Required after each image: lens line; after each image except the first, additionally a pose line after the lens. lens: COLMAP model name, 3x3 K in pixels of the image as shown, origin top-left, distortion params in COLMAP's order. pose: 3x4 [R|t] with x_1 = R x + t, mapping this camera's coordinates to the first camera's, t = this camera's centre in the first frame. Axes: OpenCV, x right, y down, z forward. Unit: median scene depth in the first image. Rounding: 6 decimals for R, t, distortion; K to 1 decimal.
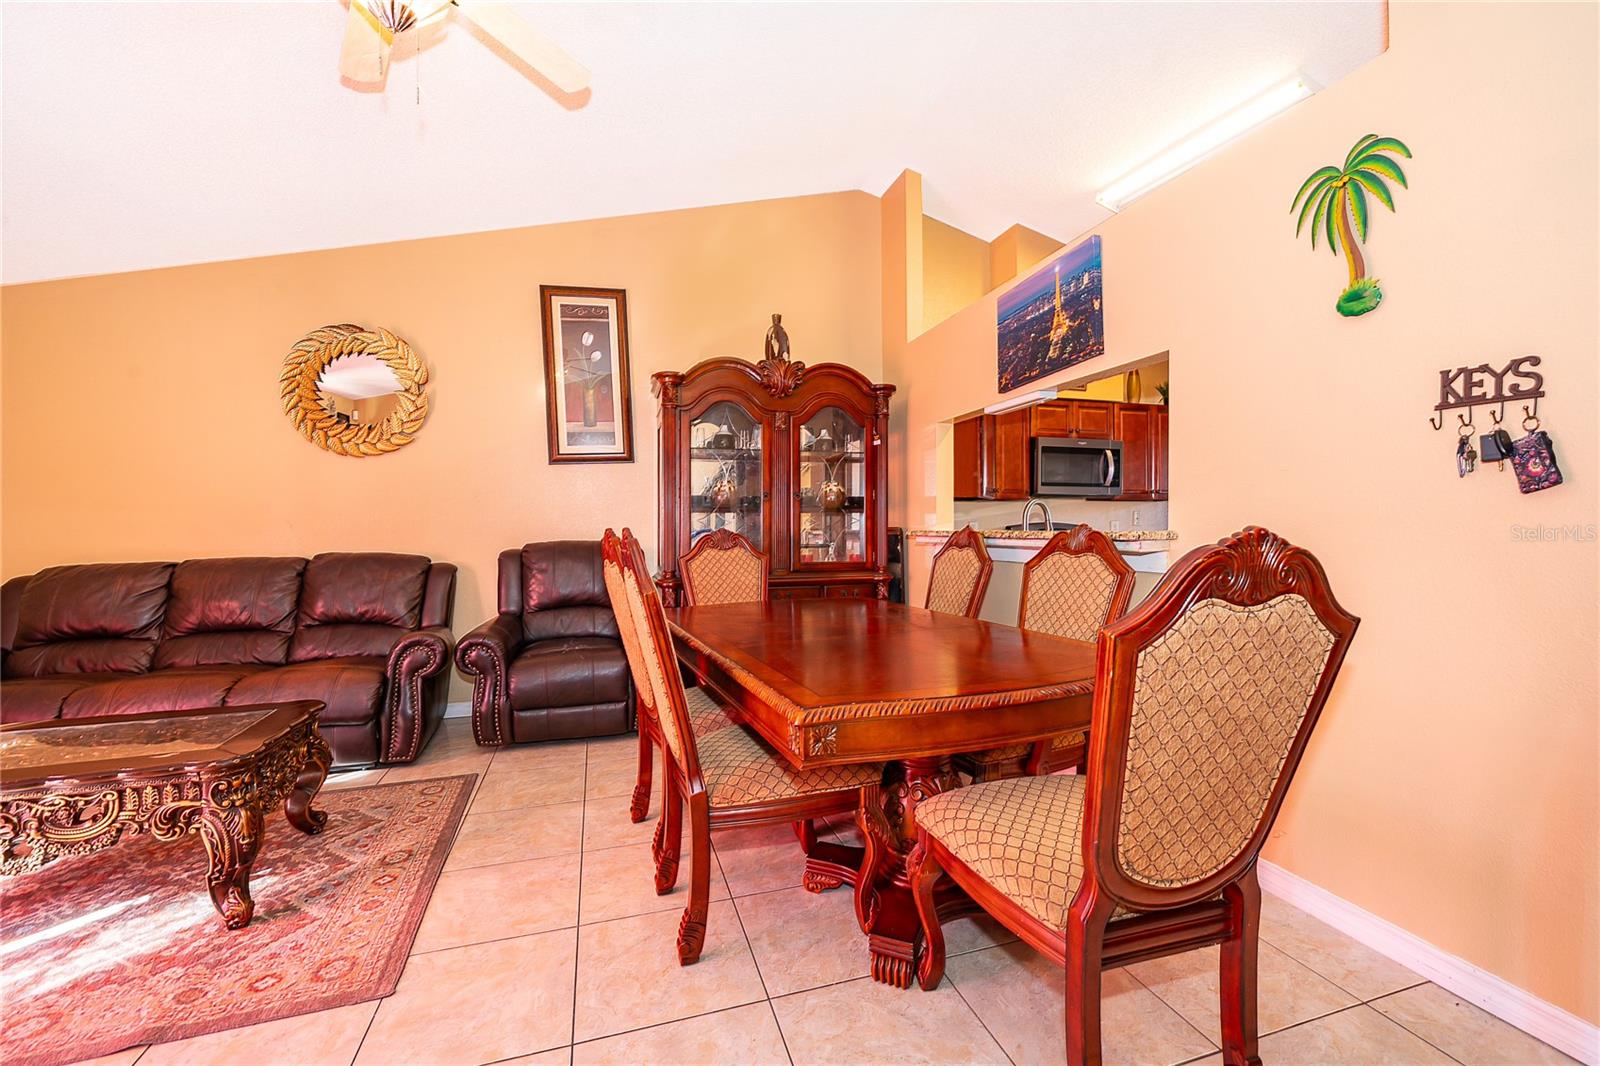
lens RADIAL K [[651.0, 0, 802.0], [0, 651.0, 523.9], [0, 0, 1]] dist [-0.003456, 0.000289]
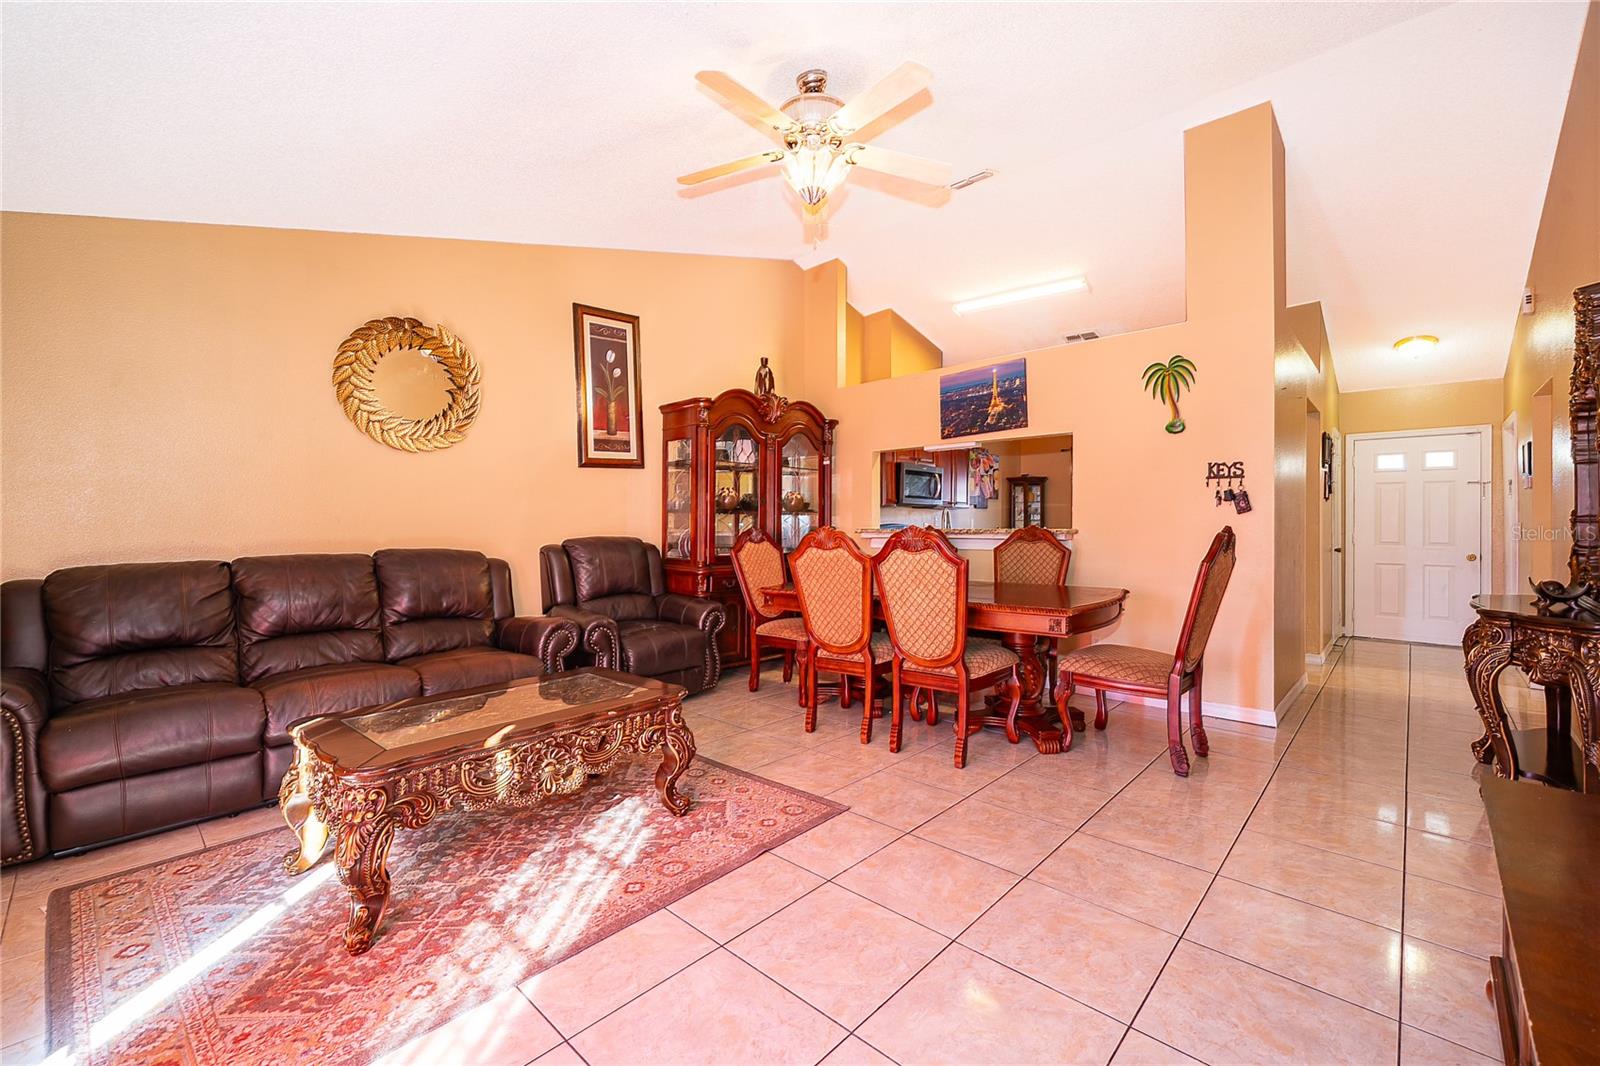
lens RADIAL K [[651.0, 0, 806.8], [0, 651.0, 525.2], [0, 0, 1]] dist [-0.003456, 0.000289]
pose [[0.868805, 0.006089, 0.495117, -0.667401], [-0.007467, 0.999972, 0.000805, 0.003051], [-0.495098, -0.004396, 0.868826, -0.162808]]
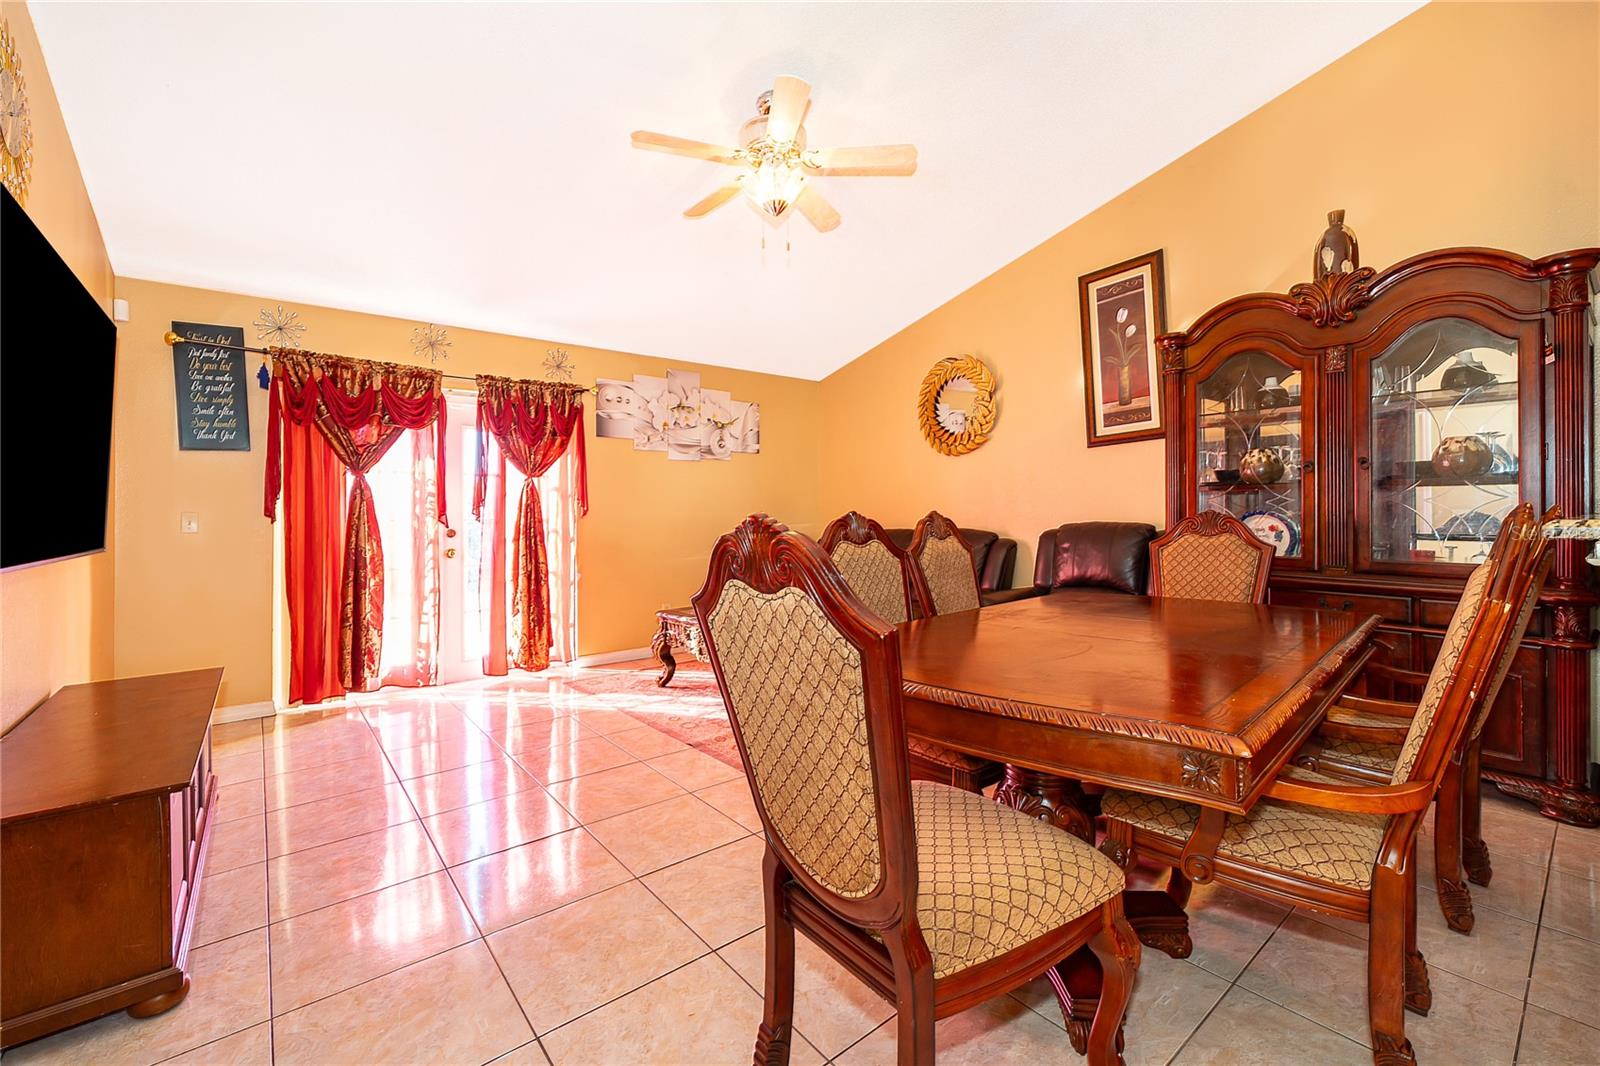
lens RADIAL K [[651.0, 0, 785.1], [0, 651.0, 506.8], [0, 0, 1]] dist [-0.003456, 0.000289]
pose [[0.372652, -0.001453, -0.927970, 0.437706], [0.004136, 0.999991, 0.000095, 0.000341], [0.927962, -0.003873, 0.372655, 0.187338]]
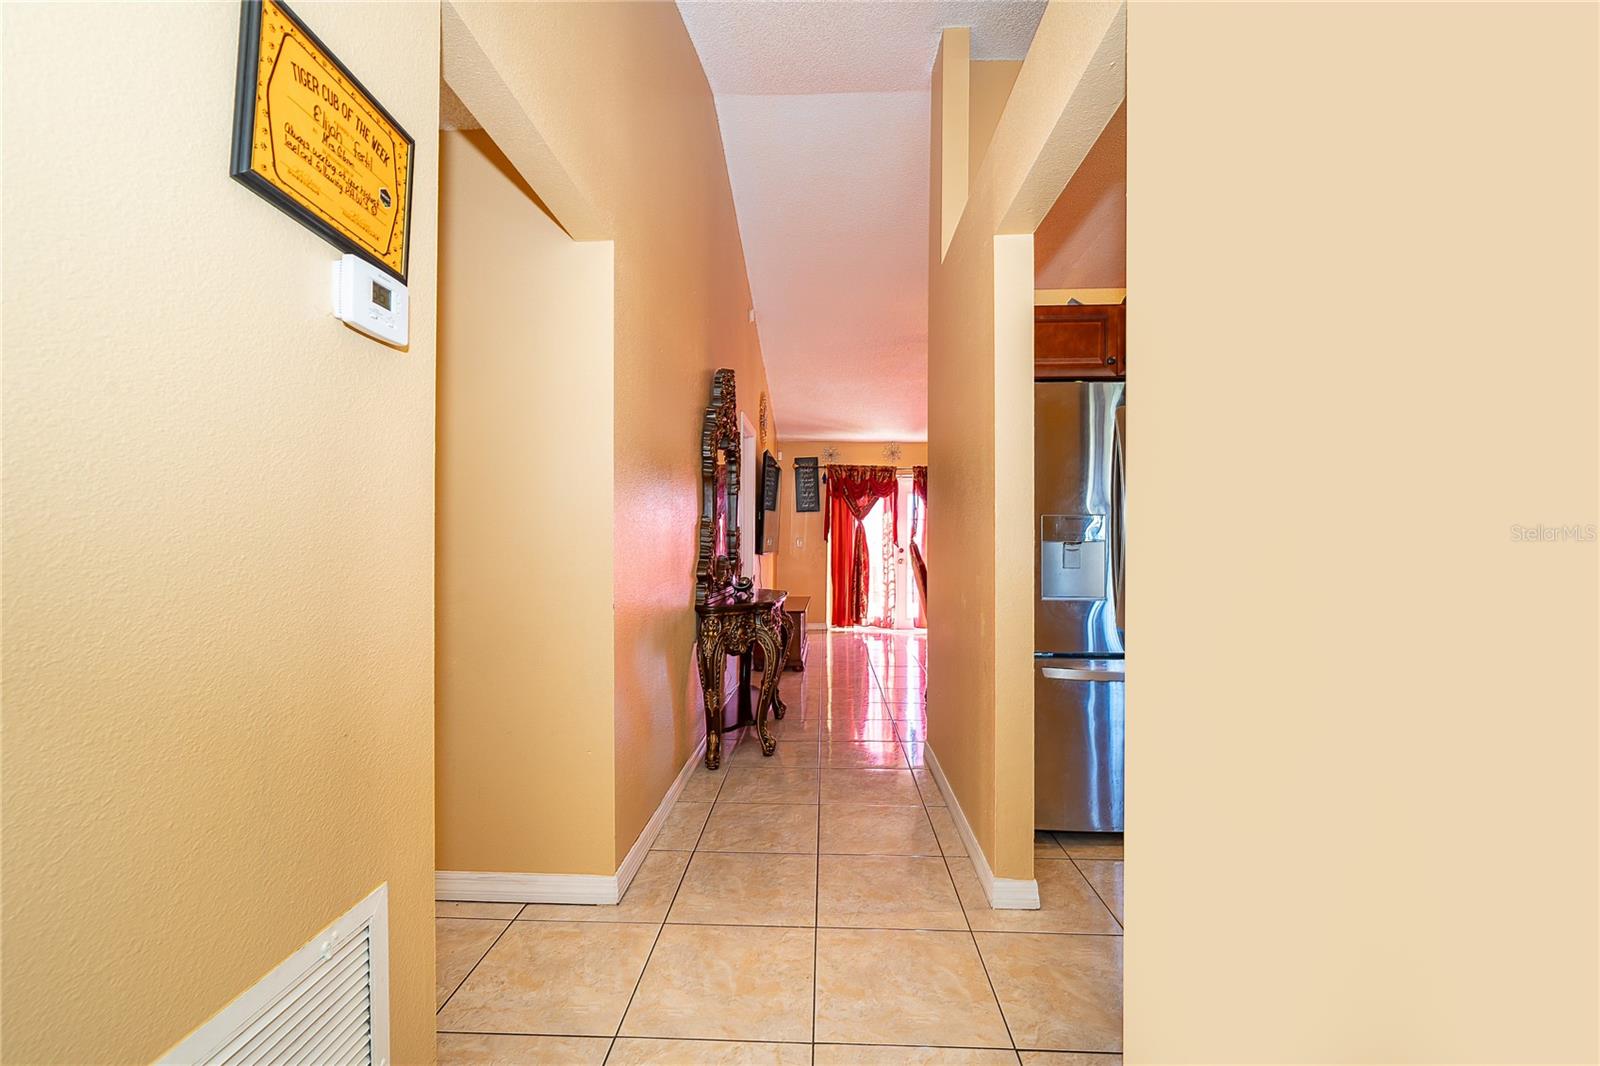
lens RADIAL K [[651.0, 0, 797.3], [0, 651.0, 528.3], [0, 0, 1]] dist [-0.003456, 0.000289]
pose [[-0.318688, -0.004031, -0.947851, 1.304218], [-0.005509, 0.999982, -0.002400, -0.021874], [0.947844, 0.004457, -0.318704, 0.425730]]
